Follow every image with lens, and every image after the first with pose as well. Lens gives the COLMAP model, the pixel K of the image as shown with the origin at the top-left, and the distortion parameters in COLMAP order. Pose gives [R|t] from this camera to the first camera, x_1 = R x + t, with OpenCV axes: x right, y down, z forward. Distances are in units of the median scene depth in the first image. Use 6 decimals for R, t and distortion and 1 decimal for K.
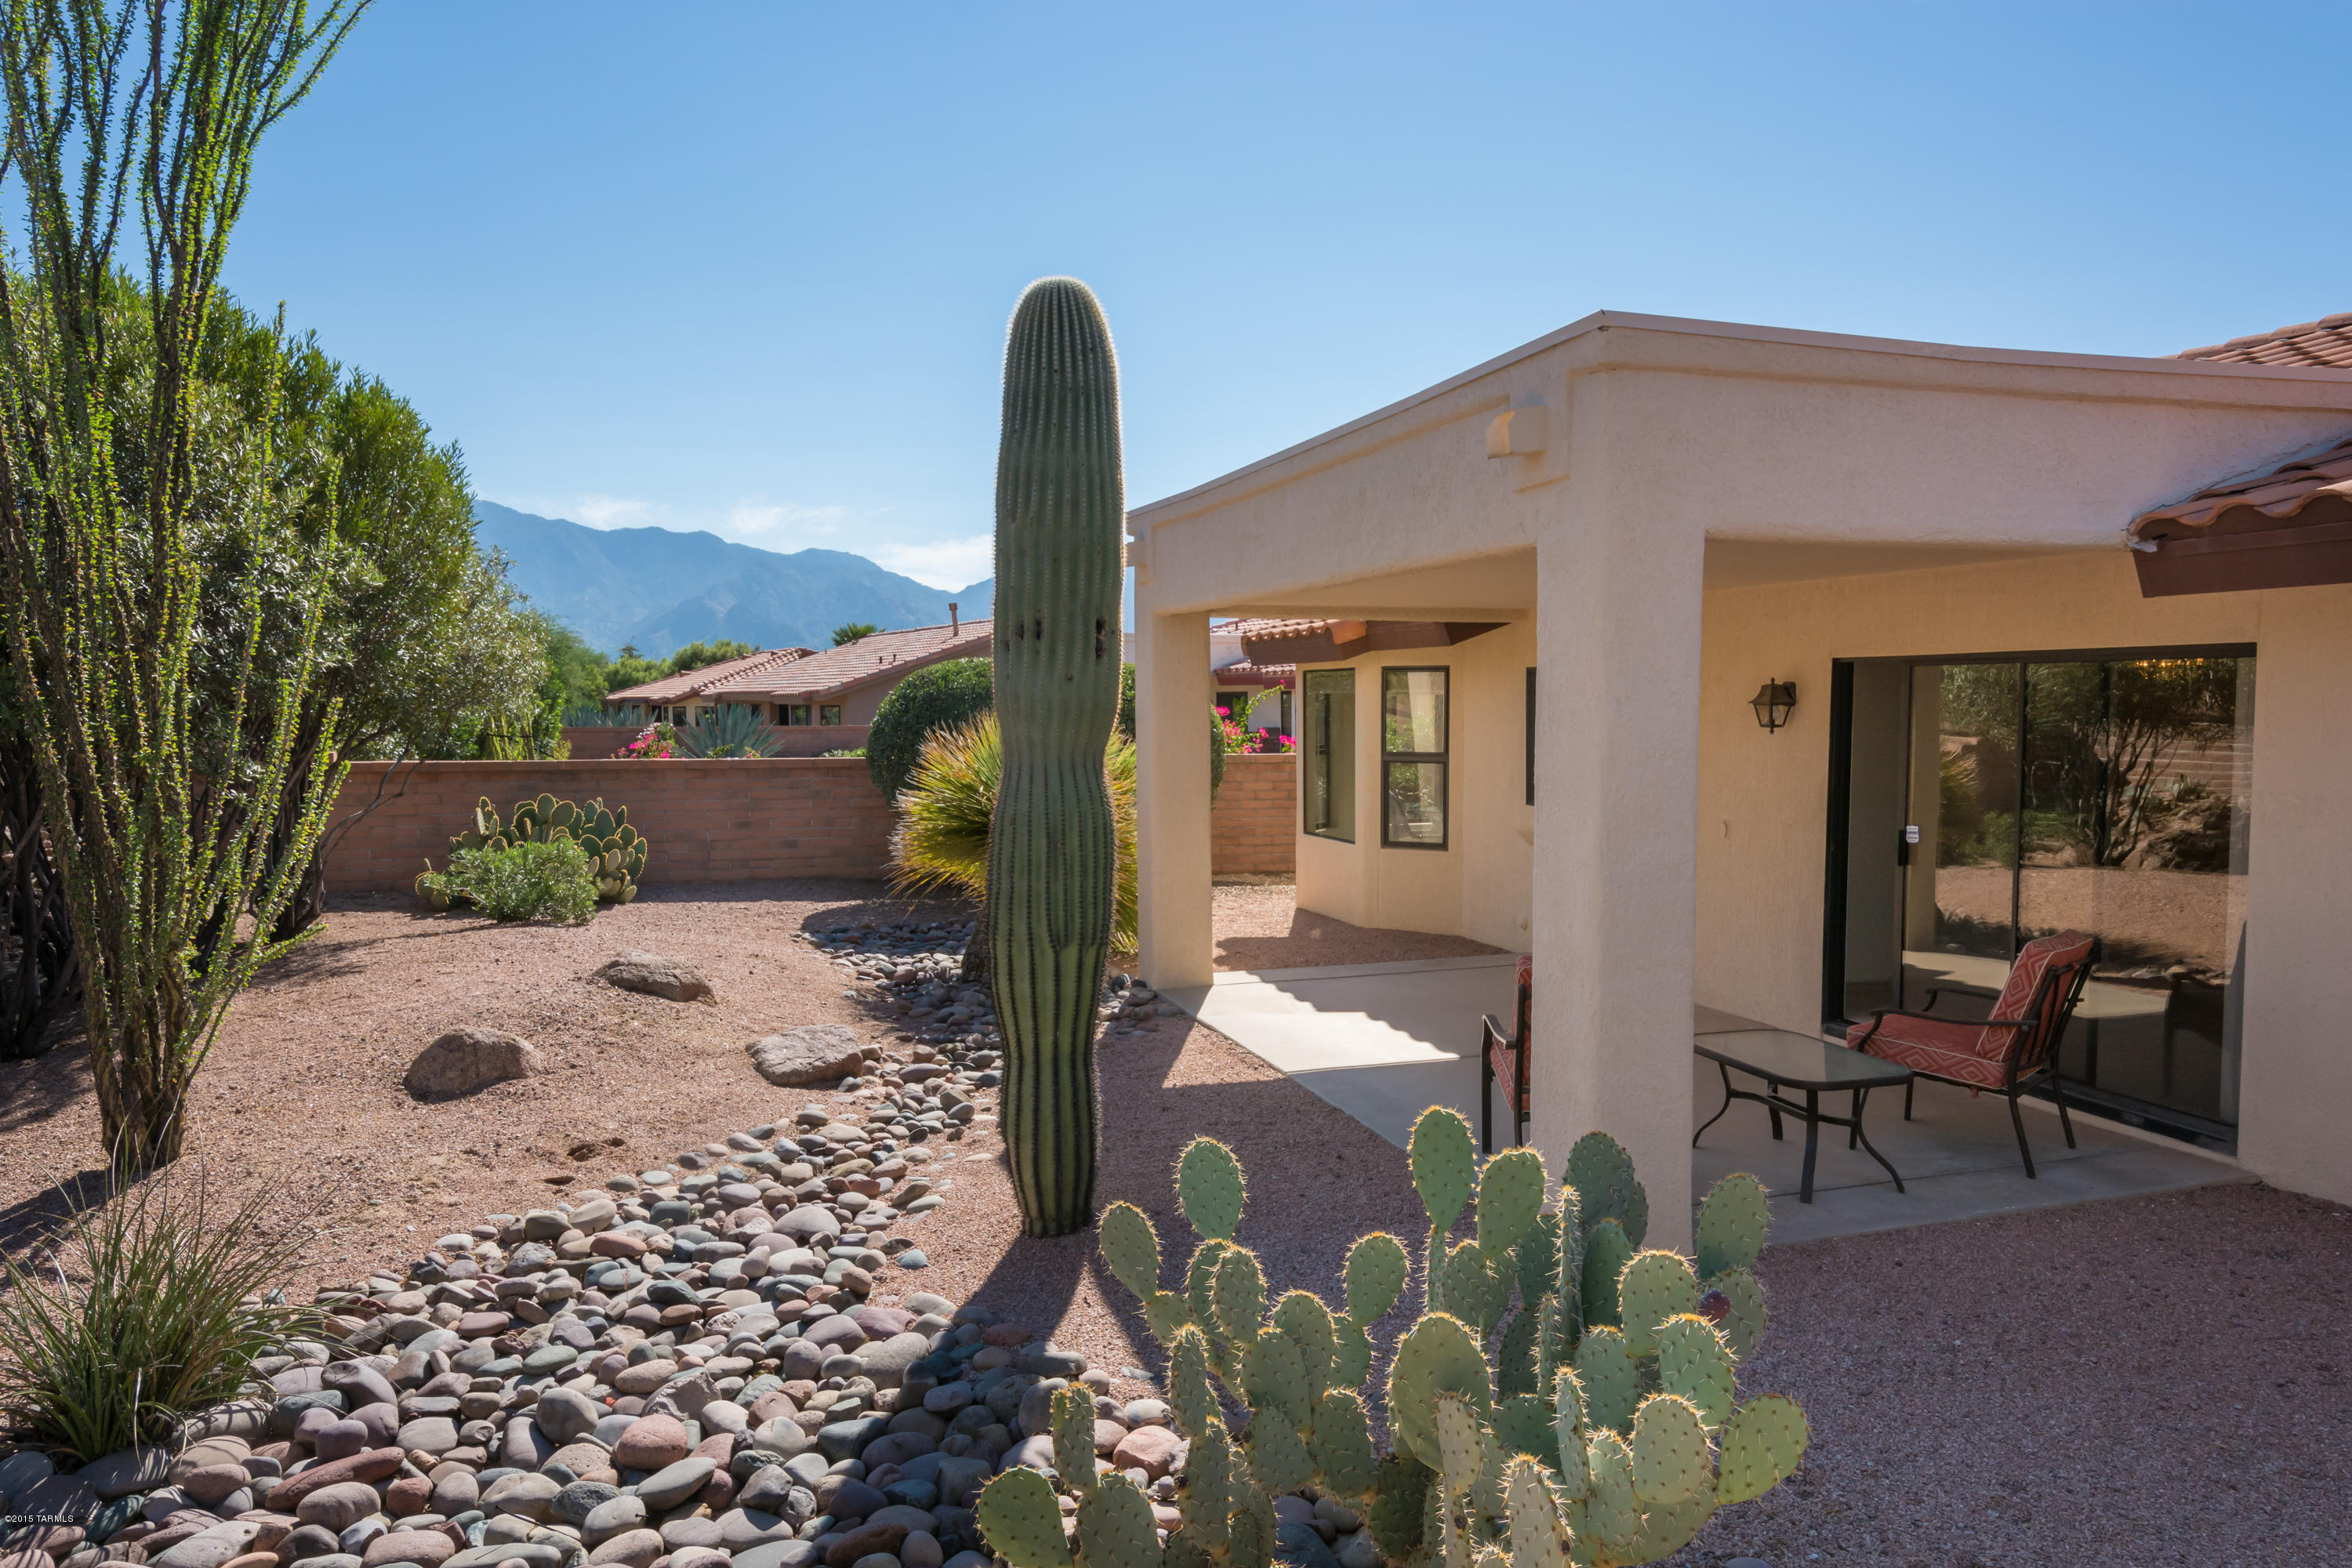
lens RADIAL K [[1562.8, 0, 1176.0], [0, 1562.8, 784.0], [0, 0, 1]] dist [0.003654, 0.000345]
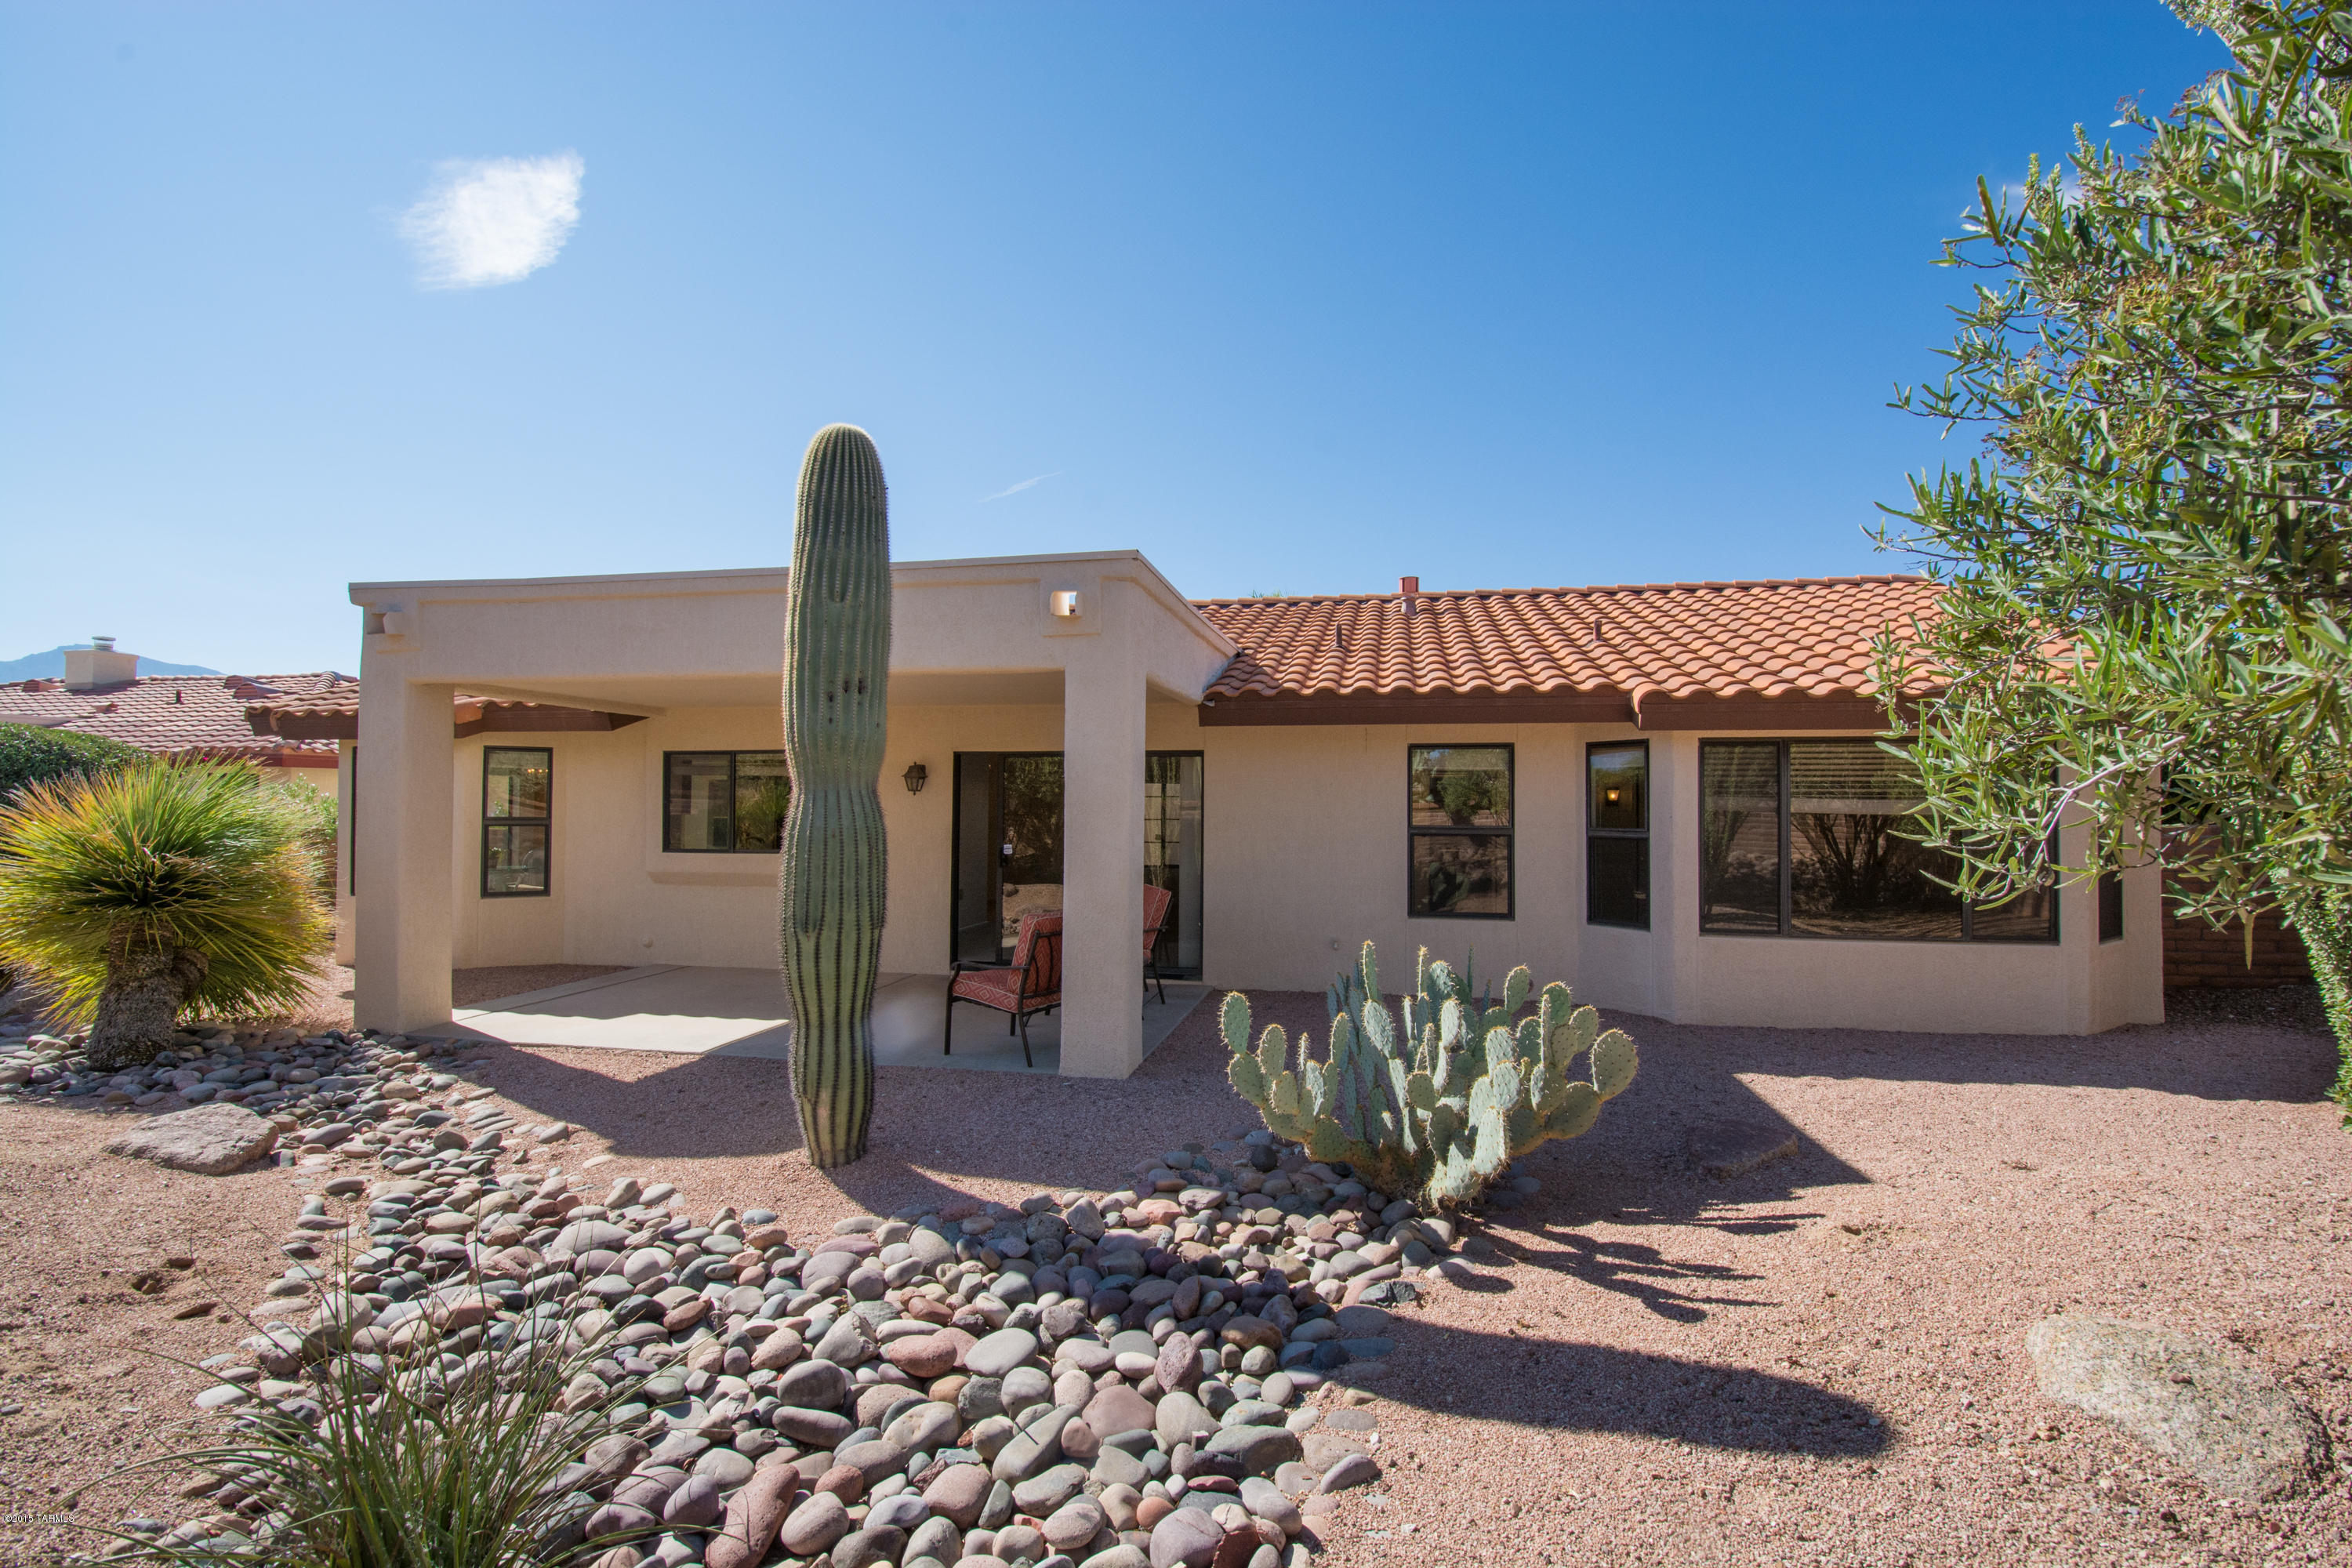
lens RADIAL K [[1032.5, 0, 1230.3], [0, 1032.5, 784.1], [0, 0, 1]] dist [0.000682, -0.000661]
pose [[0.483741, 0.025294, 0.874846, -0.592530], [0.038122, 0.998025, -0.049934, 0.032236], [-0.874381, 0.057506, 0.481821, 0.272022]]
